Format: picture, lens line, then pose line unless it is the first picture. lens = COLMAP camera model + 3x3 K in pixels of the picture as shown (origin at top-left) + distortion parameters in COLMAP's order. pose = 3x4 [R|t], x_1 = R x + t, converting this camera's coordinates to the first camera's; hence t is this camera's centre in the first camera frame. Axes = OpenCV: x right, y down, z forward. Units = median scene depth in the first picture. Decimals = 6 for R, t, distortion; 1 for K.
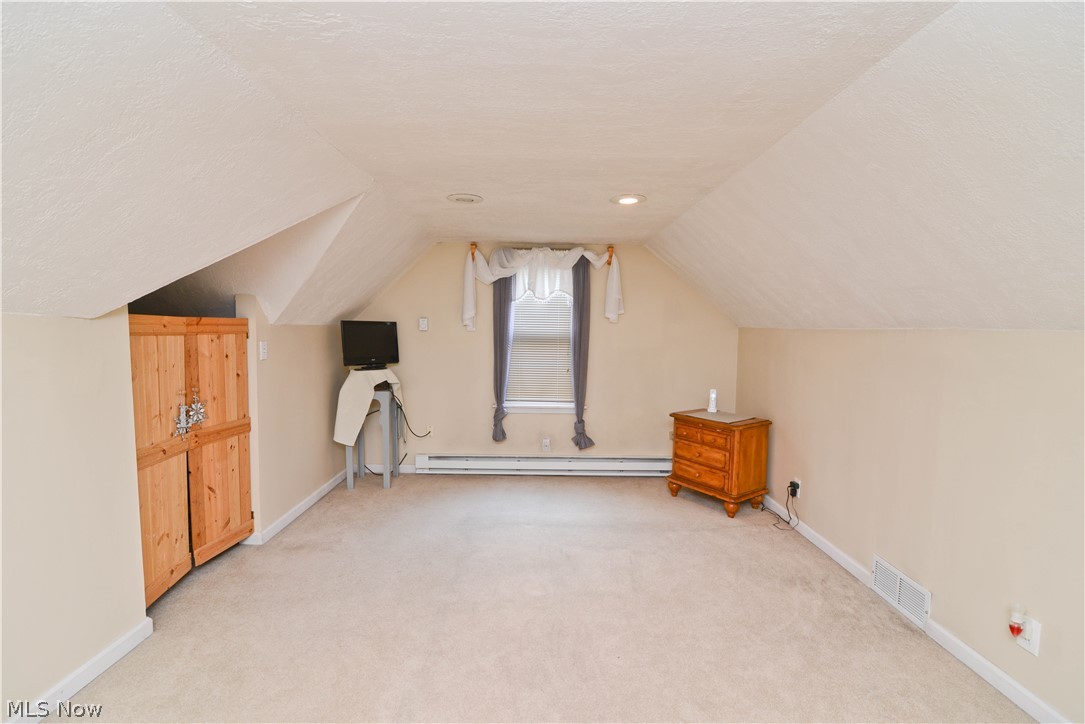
lens RADIAL K [[499.7, 0, 543.7], [0, 499.7, 365.3], [0, 0, 1]] dist [-0.019863, 0.001061]
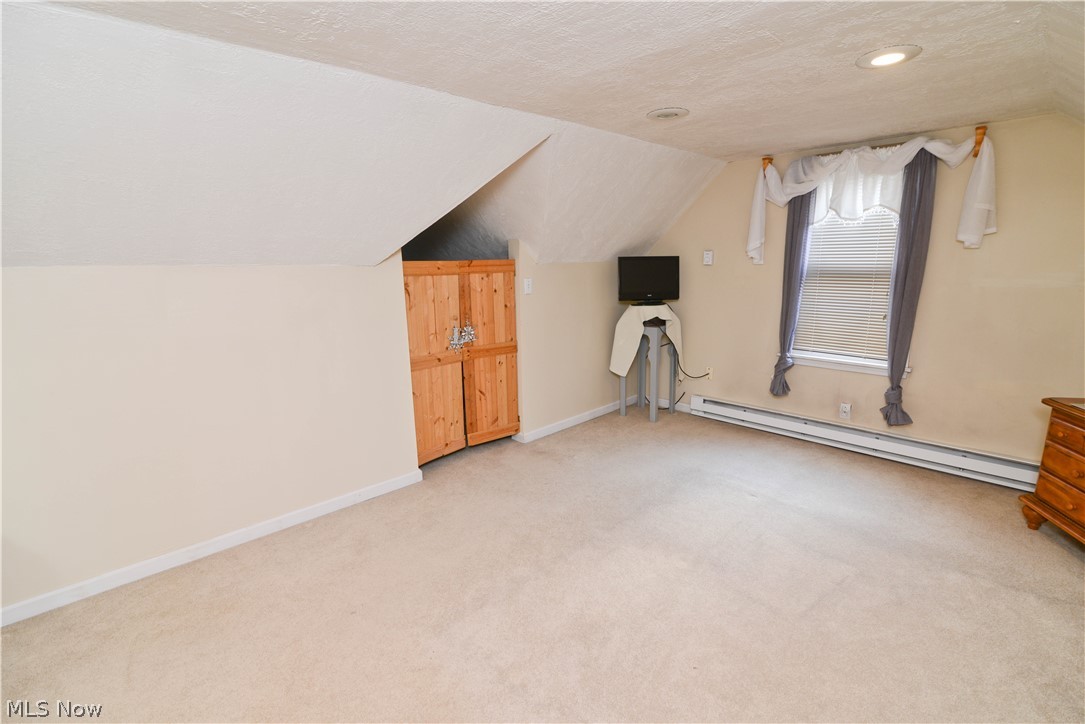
lens RADIAL K [[499.7, 0, 543.7], [0, 499.7, 365.3], [0, 0, 1]] dist [-0.019863, 0.001061]
pose [[0.679978, 0.126151, -0.722299, 0.251780], [-0.025874, 0.988603, 0.148303, -0.014895], [0.732775, -0.082154, 0.675493, 0.145024]]
